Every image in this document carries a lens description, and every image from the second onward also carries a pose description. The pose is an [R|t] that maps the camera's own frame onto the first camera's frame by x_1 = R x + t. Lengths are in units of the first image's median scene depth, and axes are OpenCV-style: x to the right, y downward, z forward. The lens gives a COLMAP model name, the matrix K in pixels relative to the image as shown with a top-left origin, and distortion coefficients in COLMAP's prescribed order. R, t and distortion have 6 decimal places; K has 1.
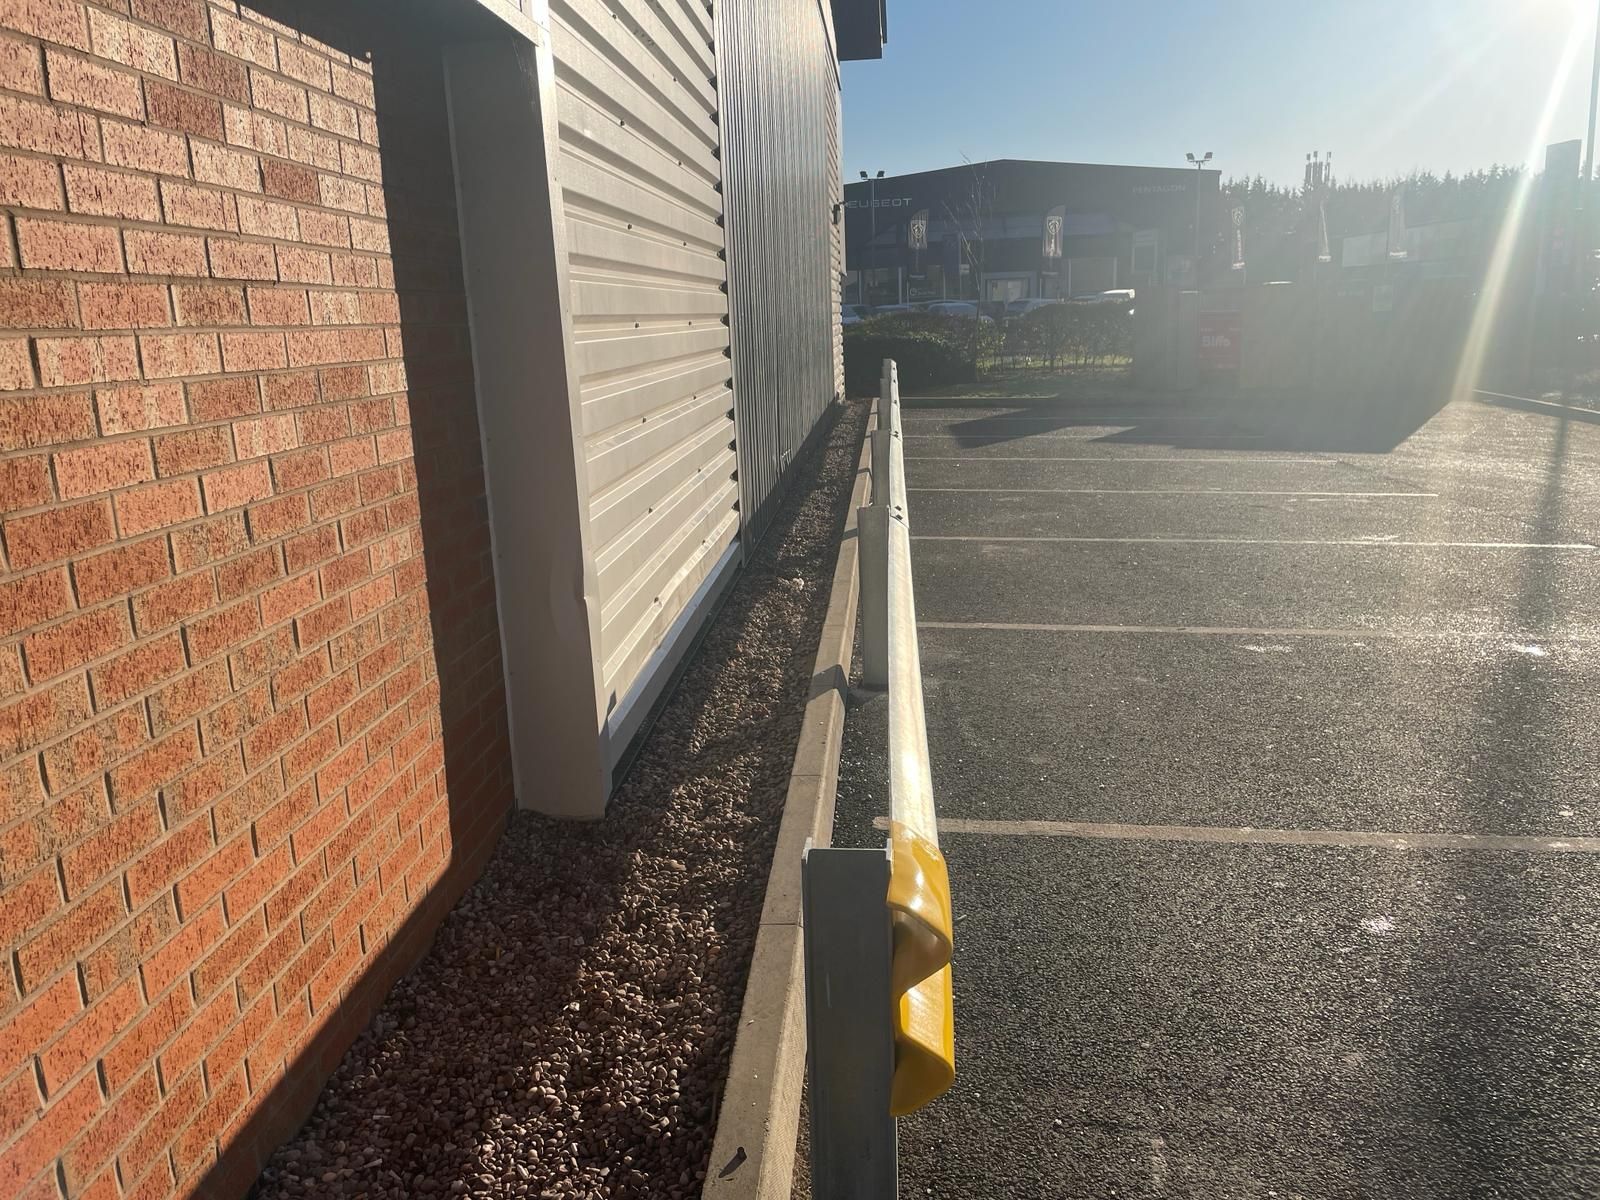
lens RADIAL K [[1212.6, 0, 794.1], [0, 1212.6, 591.6], [0, 0, 1]] dist [0.038943, -0.015749]
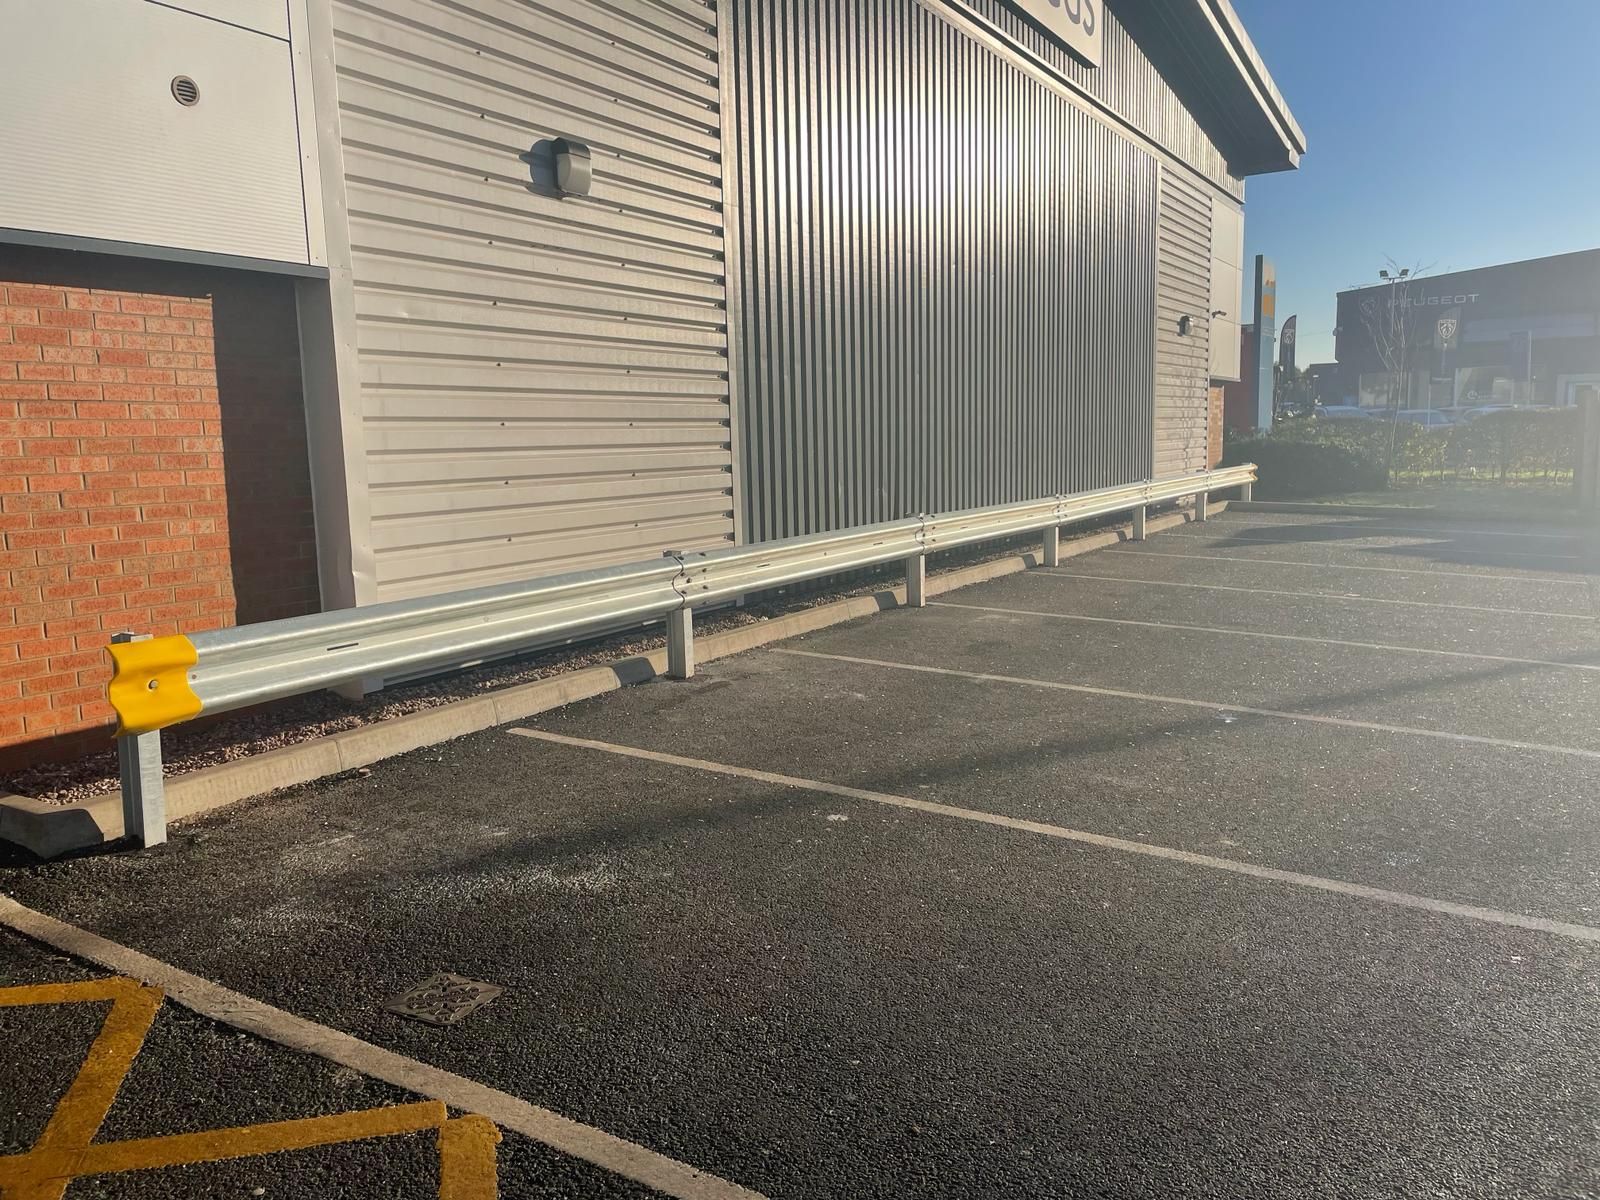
lens RADIAL K [[1212.6, 0, 804.8], [0, 1212.6, 604.4], [0, 0, 1]] dist [0.038943, -0.015749]
pose [[0.899482, 0.081595, -0.429272, 1.819106], [-0.111086, 0.992834, -0.044049, 0.088083], [0.422602, 0.087307, 0.902100, -0.515774]]
